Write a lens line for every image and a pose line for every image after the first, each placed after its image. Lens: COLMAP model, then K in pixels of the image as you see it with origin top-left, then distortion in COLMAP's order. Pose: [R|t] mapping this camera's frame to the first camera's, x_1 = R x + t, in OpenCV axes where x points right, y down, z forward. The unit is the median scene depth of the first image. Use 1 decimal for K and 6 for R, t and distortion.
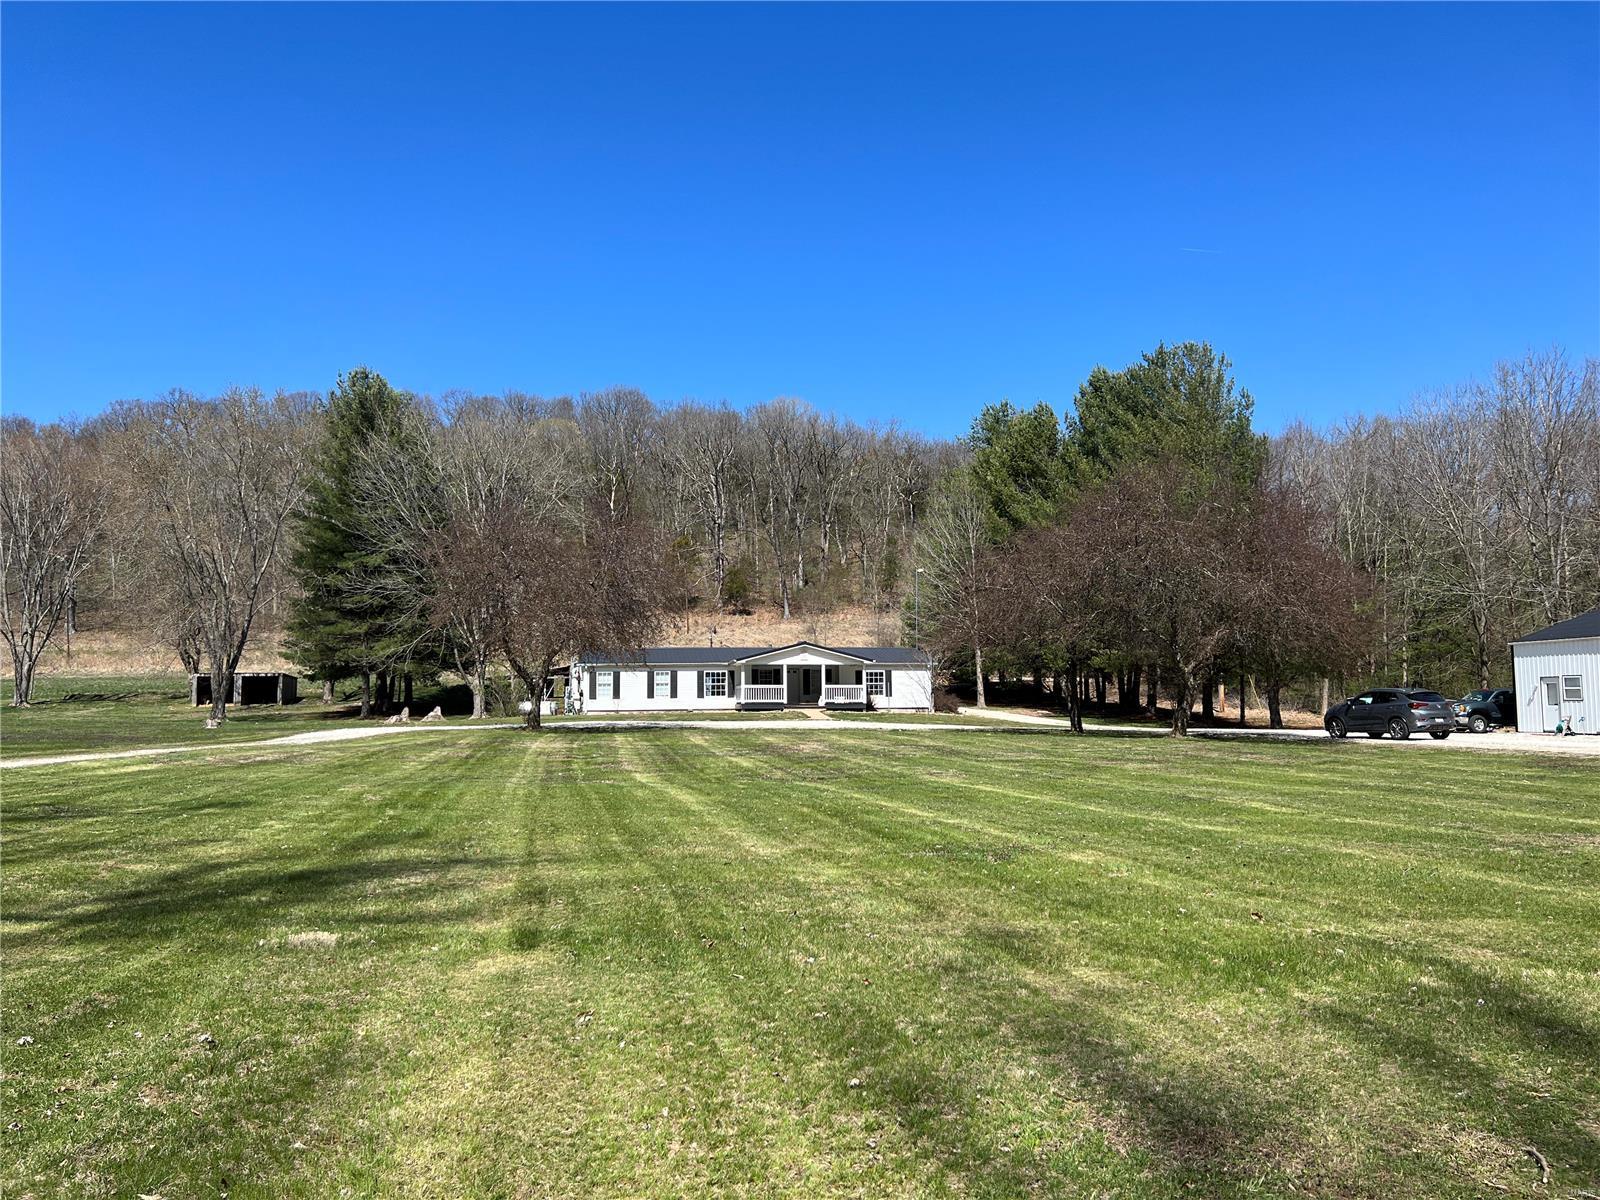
lens RADIAL K [[1194.4, 0, 801.4], [0, 1194.4, 603.5], [0, 0, 1]] dist [0.056955, -0.005947]
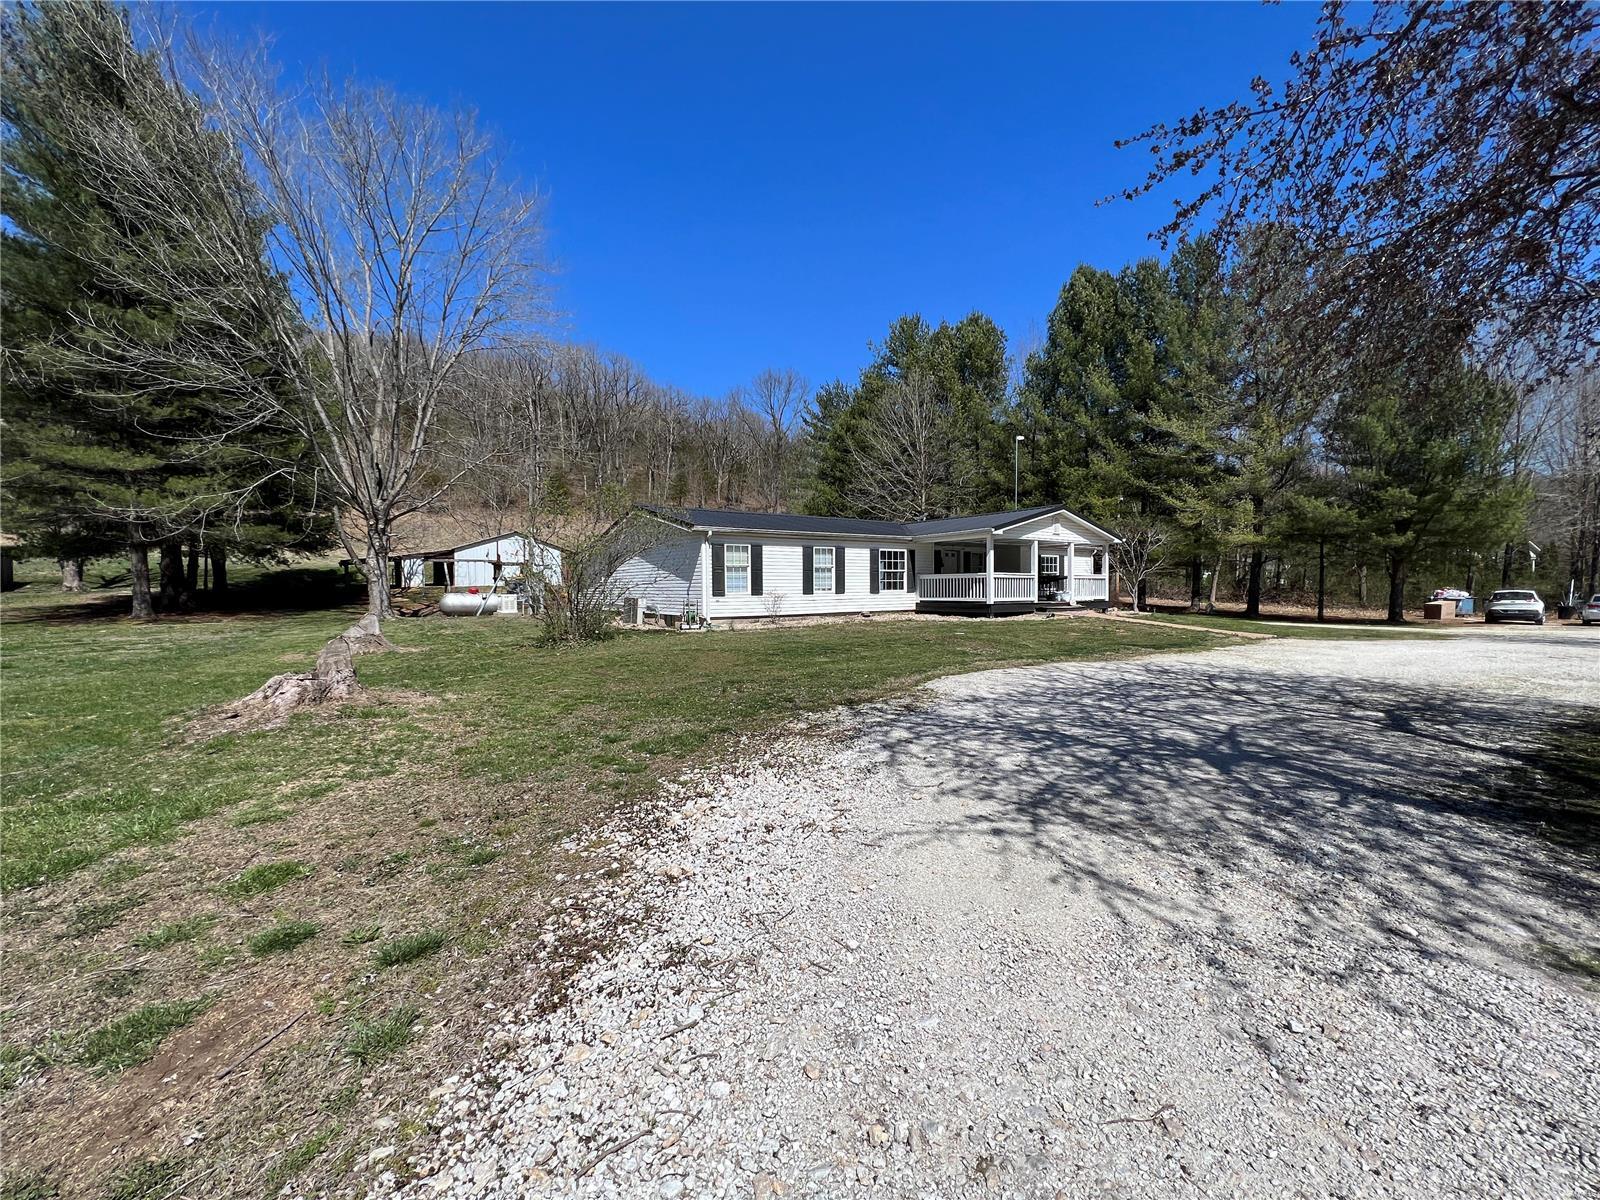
lens RADIAL K [[641.2, 0, 791.0], [0, 641.2, 593.5], [0, 0, 1]] dist [-0.001437, -0.000043]
pose [[0.903487, -0.001210, 0.428613, -0.261072], [-0.039371, 0.995534, 0.085802, 0.053168], [-0.426803, -0.094396, 0.899405, 0.728206]]
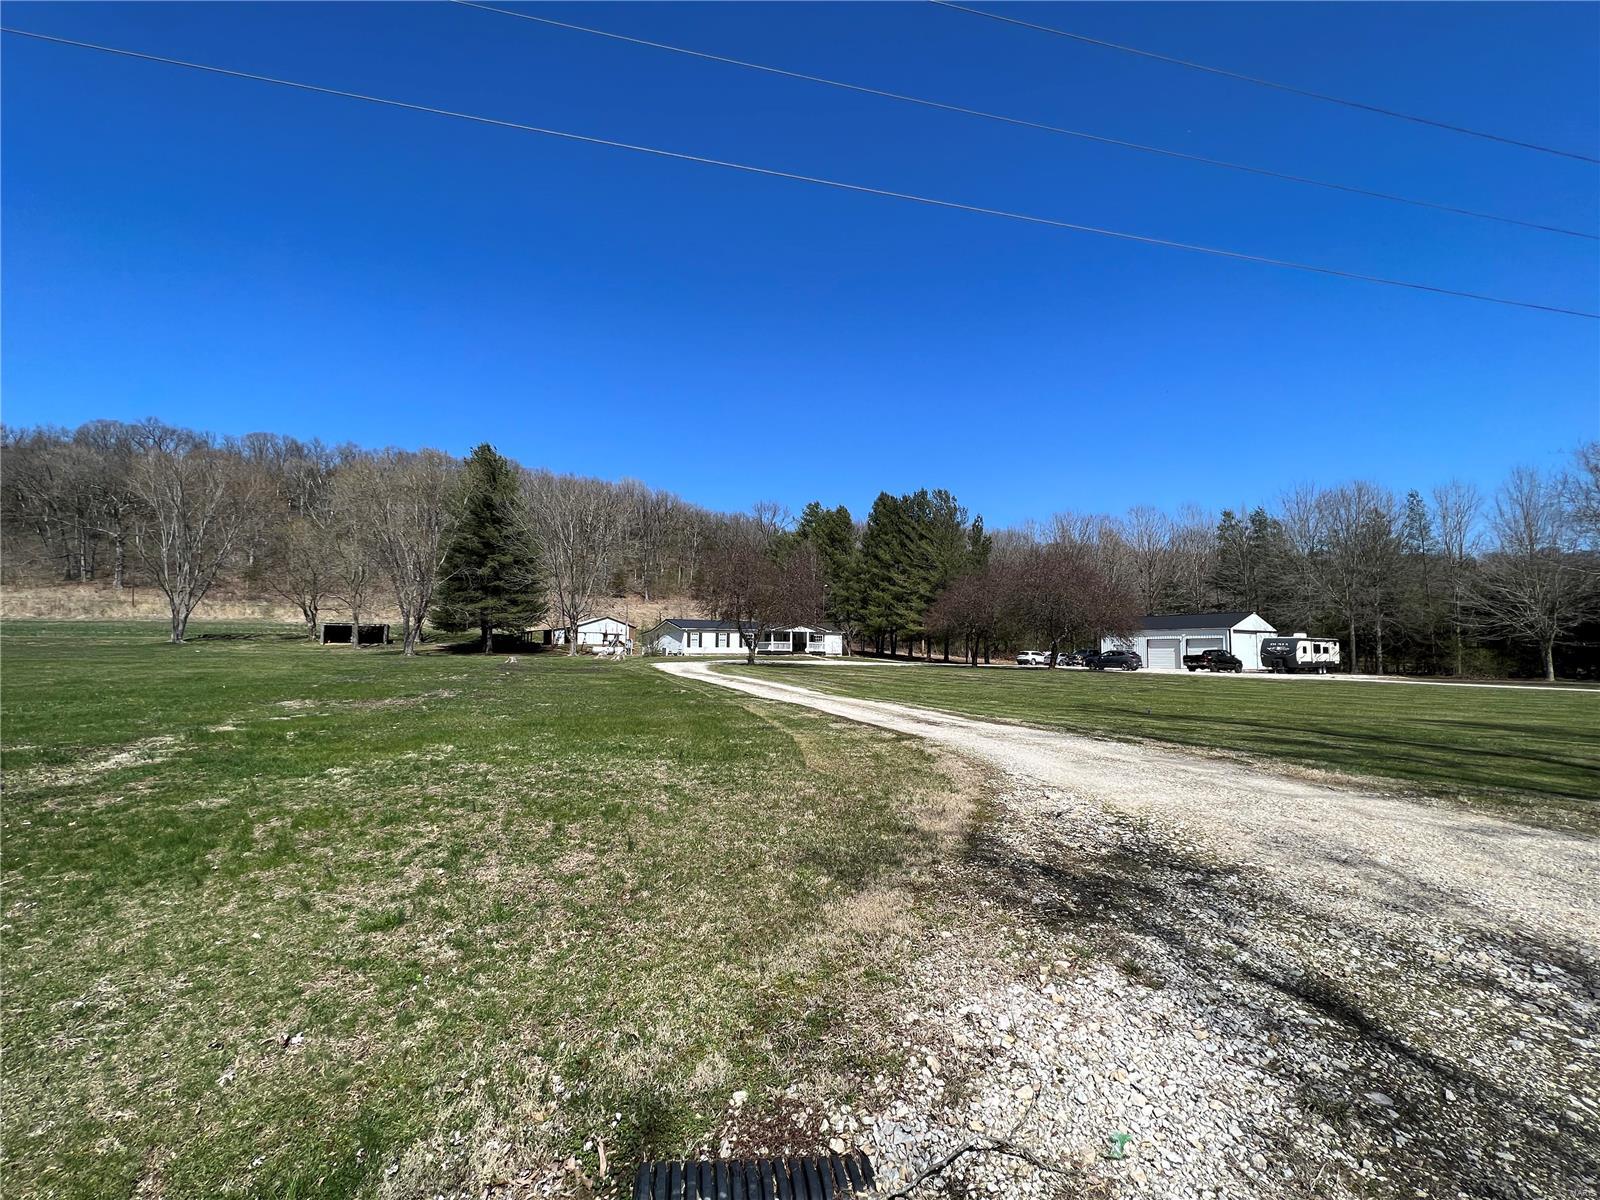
lens RADIAL K [[641.2, 0, 798.8], [0, 641.2, 596.2], [0, 0, 1]] dist [-0.001437, -0.000043]
pose [[0.918877, 0.047164, 0.391715, -0.402510], [-0.049080, 0.998782, -0.005127, -0.001732], [-0.391480, -0.014515, 0.920072, 0.029605]]
